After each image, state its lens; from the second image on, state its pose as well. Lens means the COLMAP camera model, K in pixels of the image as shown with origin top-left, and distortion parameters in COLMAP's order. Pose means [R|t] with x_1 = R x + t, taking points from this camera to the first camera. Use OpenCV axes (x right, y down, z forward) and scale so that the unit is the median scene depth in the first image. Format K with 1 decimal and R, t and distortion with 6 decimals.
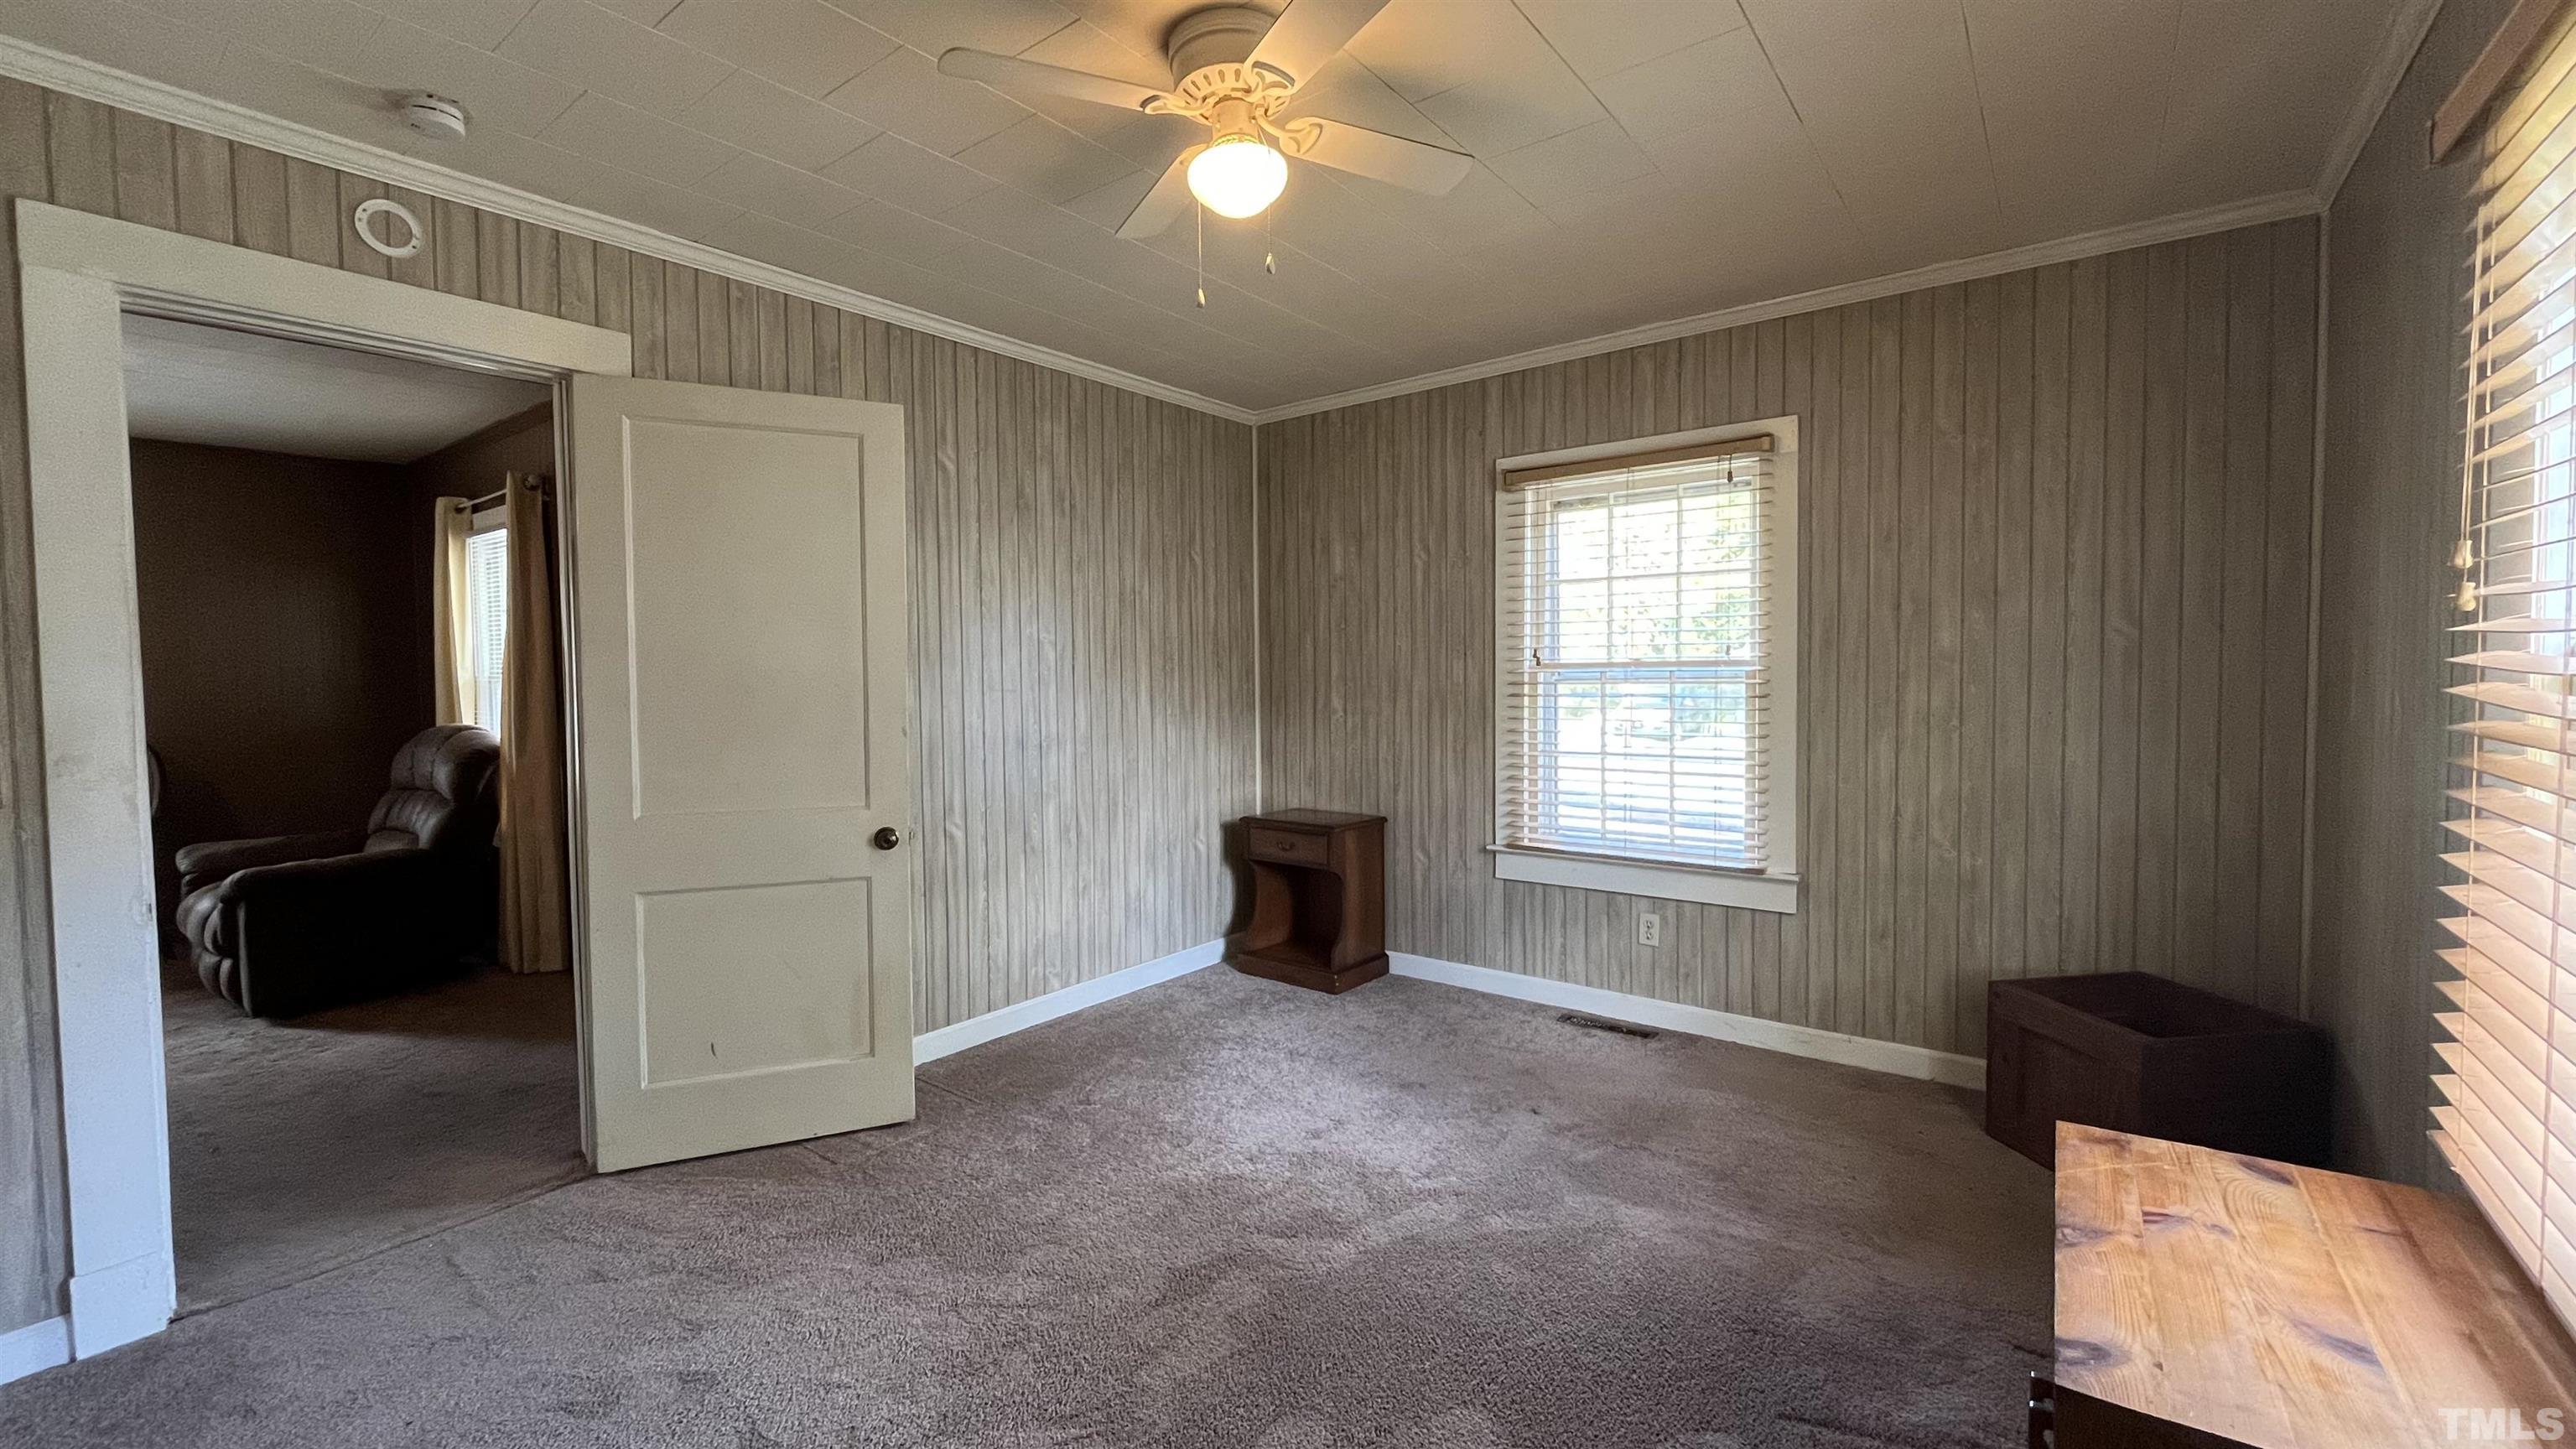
lens RADIAL K [[1039.9, 0, 1258.5], [0, 1039.9, 713.5], [0, 0, 1]] dist [-0.001438, -0.000887]
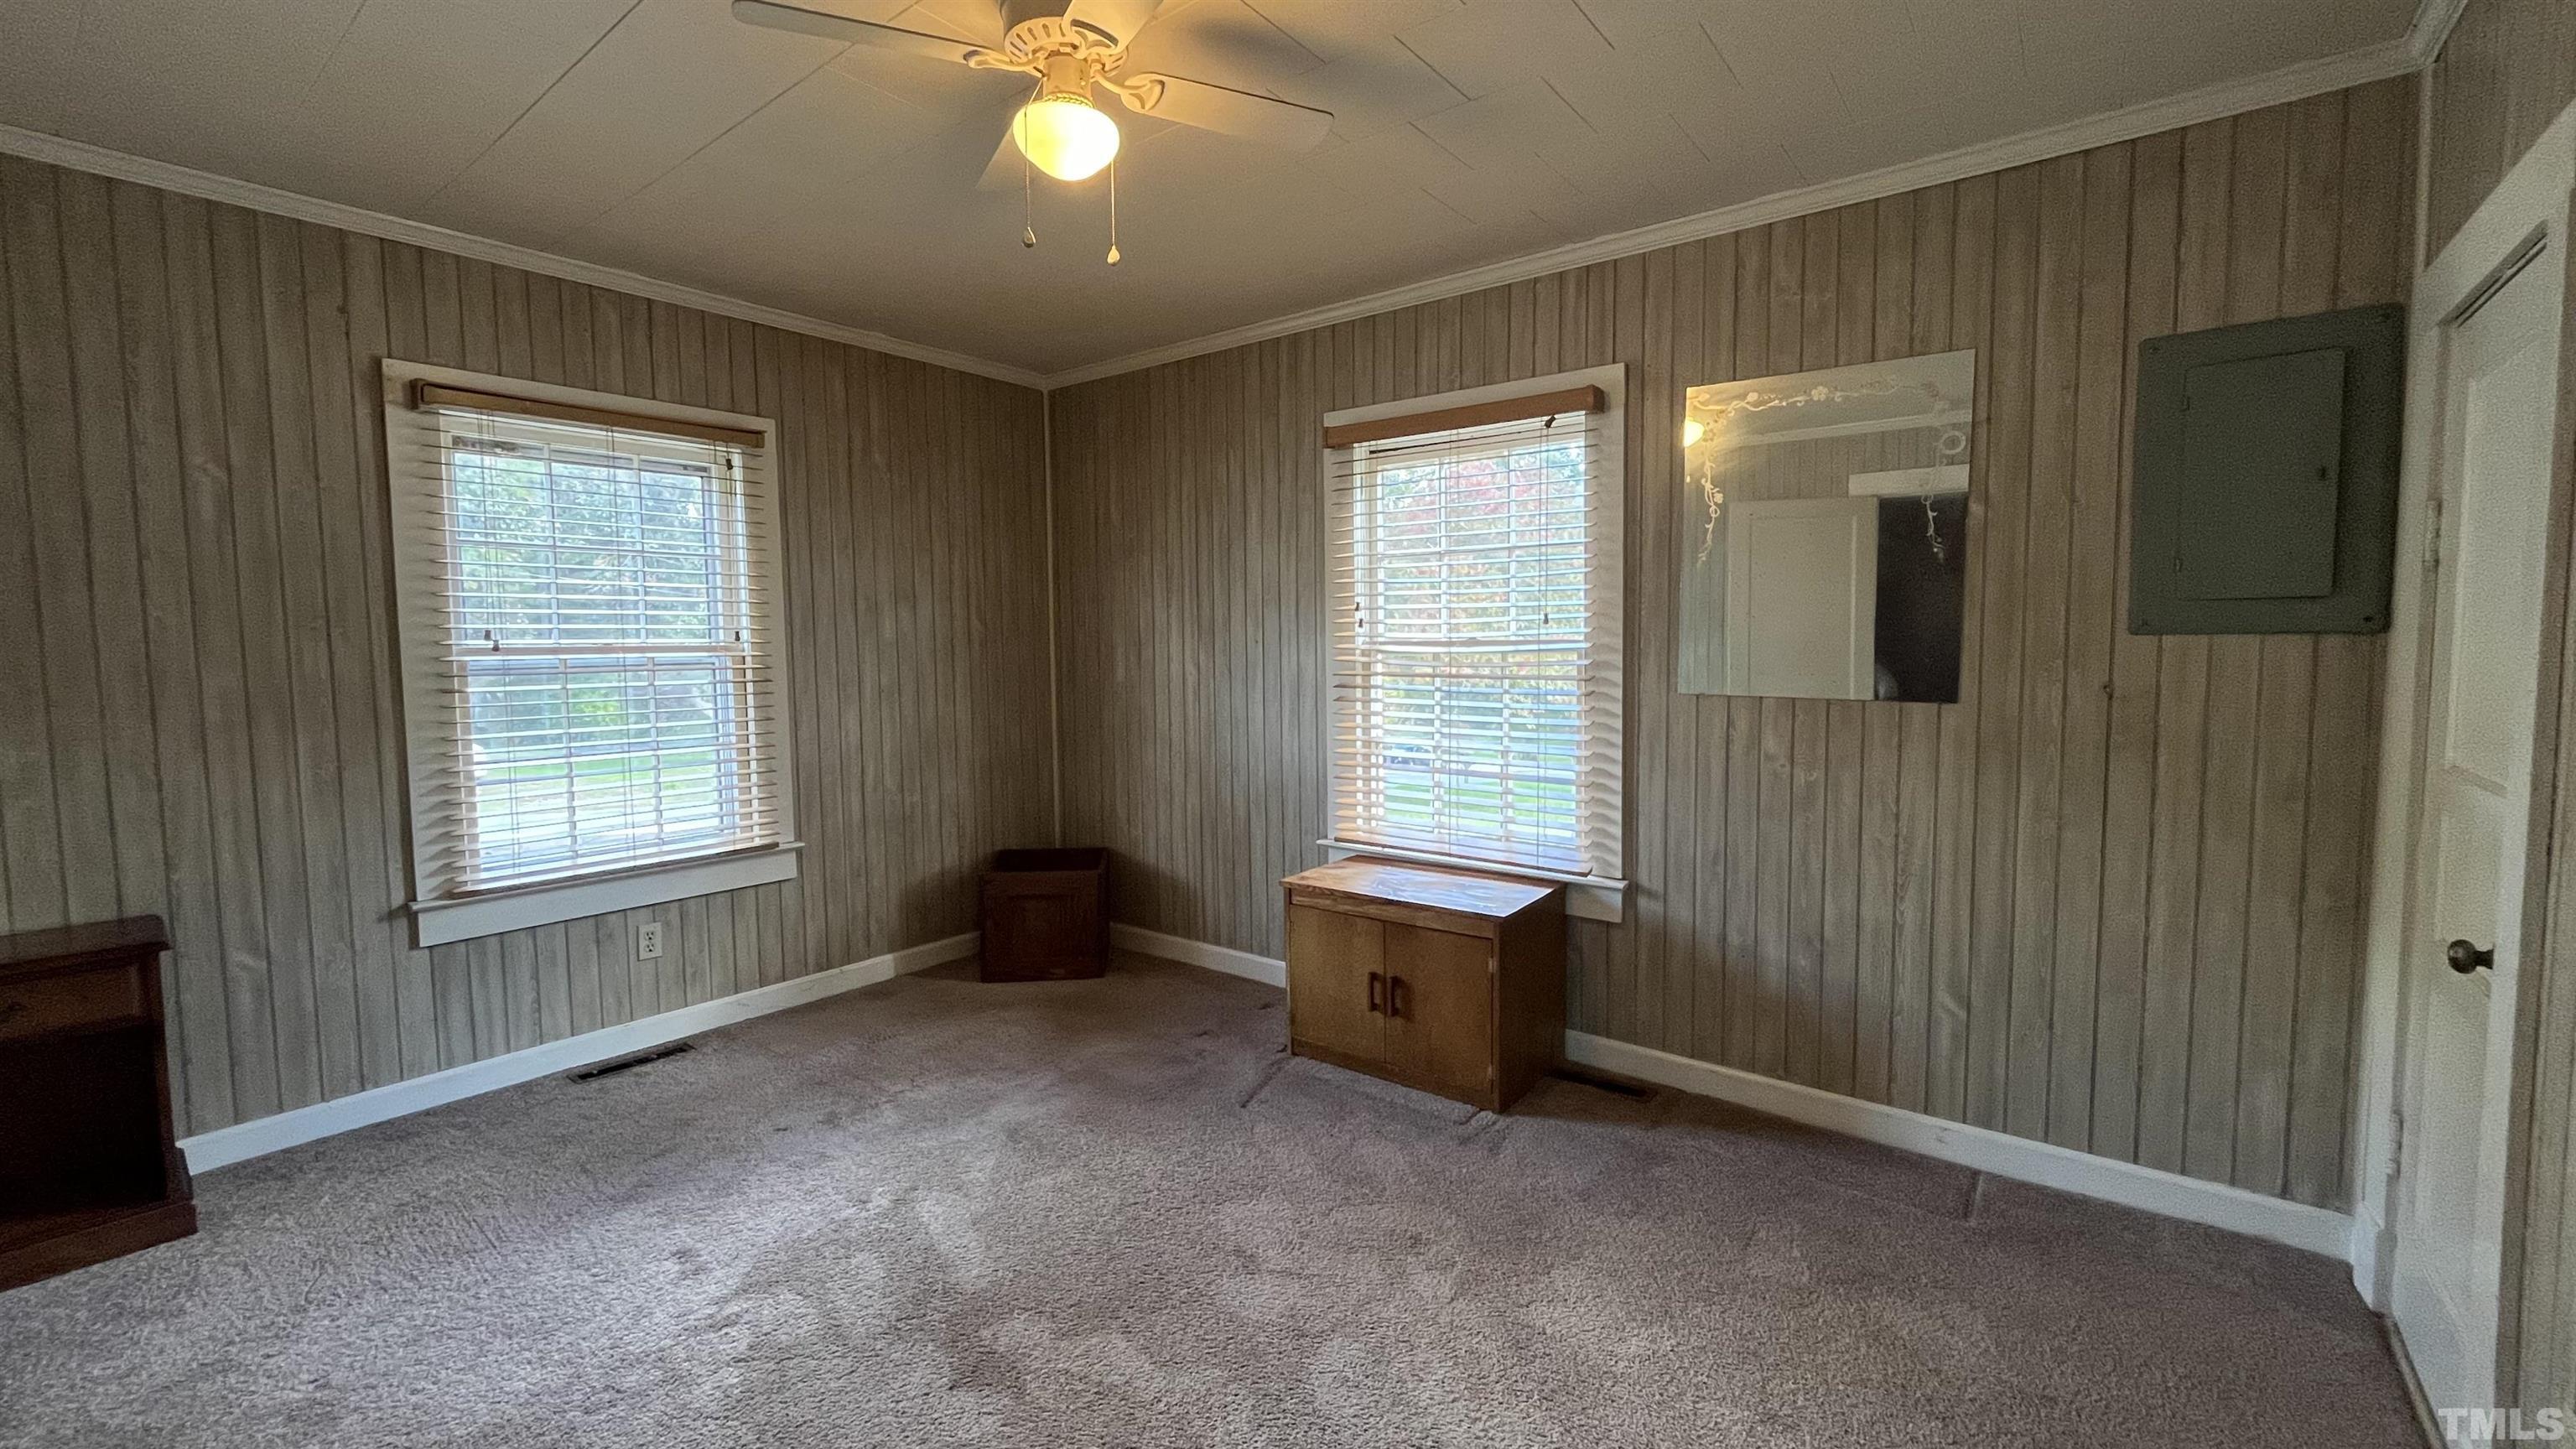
lens RADIAL K [[1039.9, 0, 1264.6], [0, 1039.9, 718.2], [0, 0, 1]] dist [-0.001438, -0.000887]
pose [[0.008112, -0.057978, 0.998285, -0.530650], [0.054300, 0.996870, 0.057455, -0.010633], [-0.998492, 0.053741, 0.011235, 0.451340]]
